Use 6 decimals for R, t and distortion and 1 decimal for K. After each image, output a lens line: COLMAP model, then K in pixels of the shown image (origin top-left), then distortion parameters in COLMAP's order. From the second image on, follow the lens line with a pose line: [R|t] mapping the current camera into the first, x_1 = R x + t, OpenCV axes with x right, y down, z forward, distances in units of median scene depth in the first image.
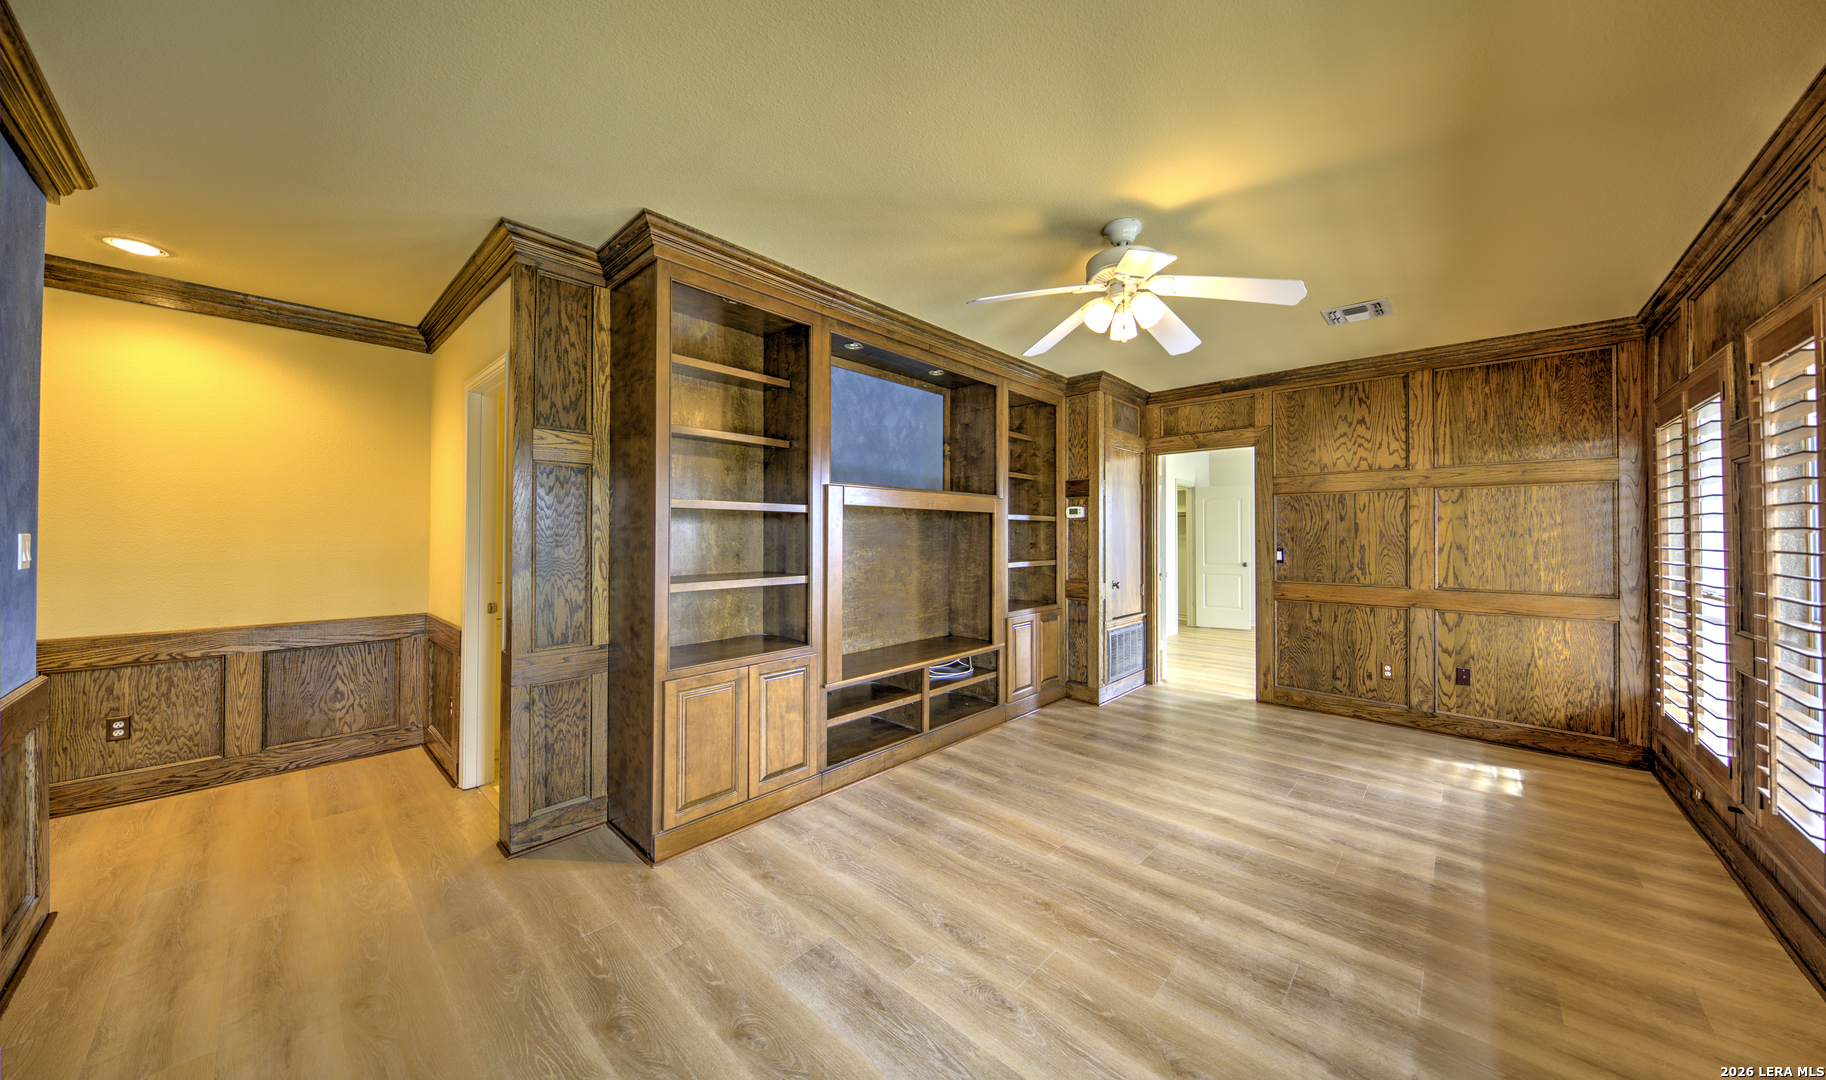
lens RADIAL K [[617.2, 0, 918.6], [0, 617.2, 529.0], [0, 0, 1]] dist [-0.006847, -0.000282]
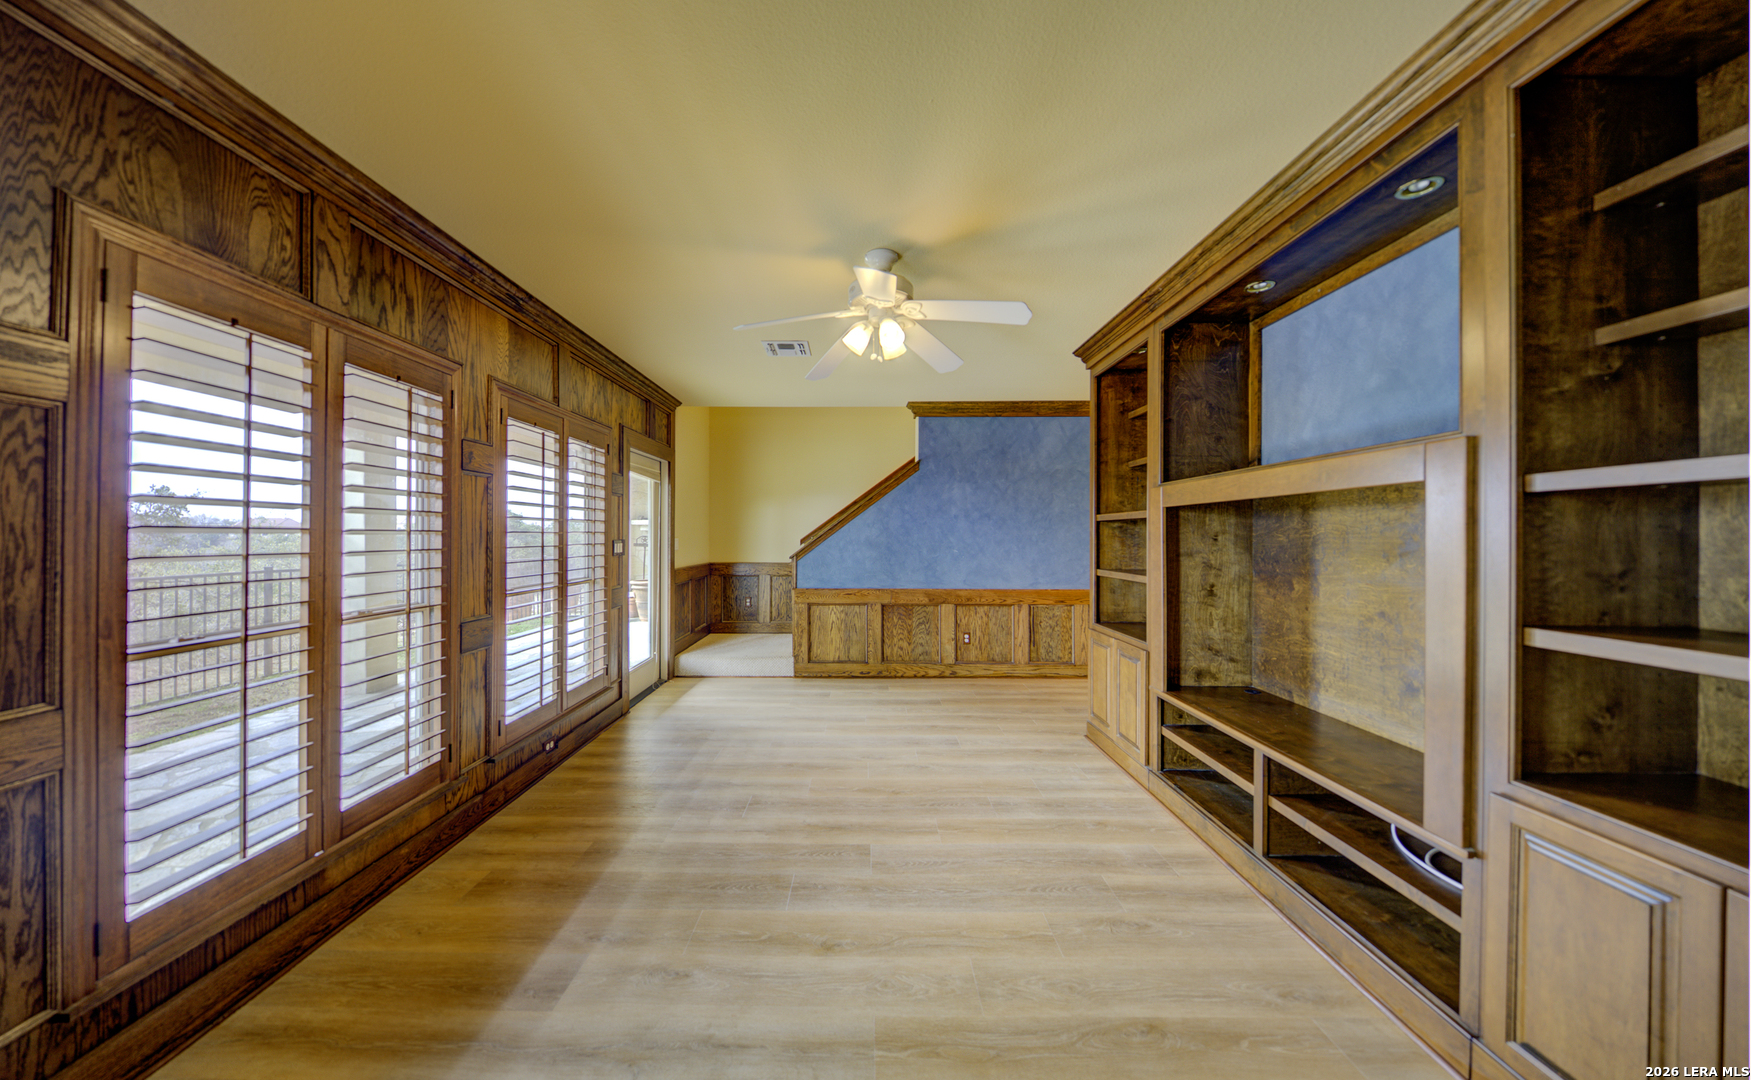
lens RADIAL K [[575.1, 0, 876.7], [0, 575.1, 535.4], [0, 0, 1]] dist [-0.009112, -0.000371]
pose [[-0.728524, -0.005549, -0.684998, 0.941555], [-0.003869, 0.999985, -0.003986, 0.013585], [0.685010, -0.000253, -0.728534, 1.575026]]
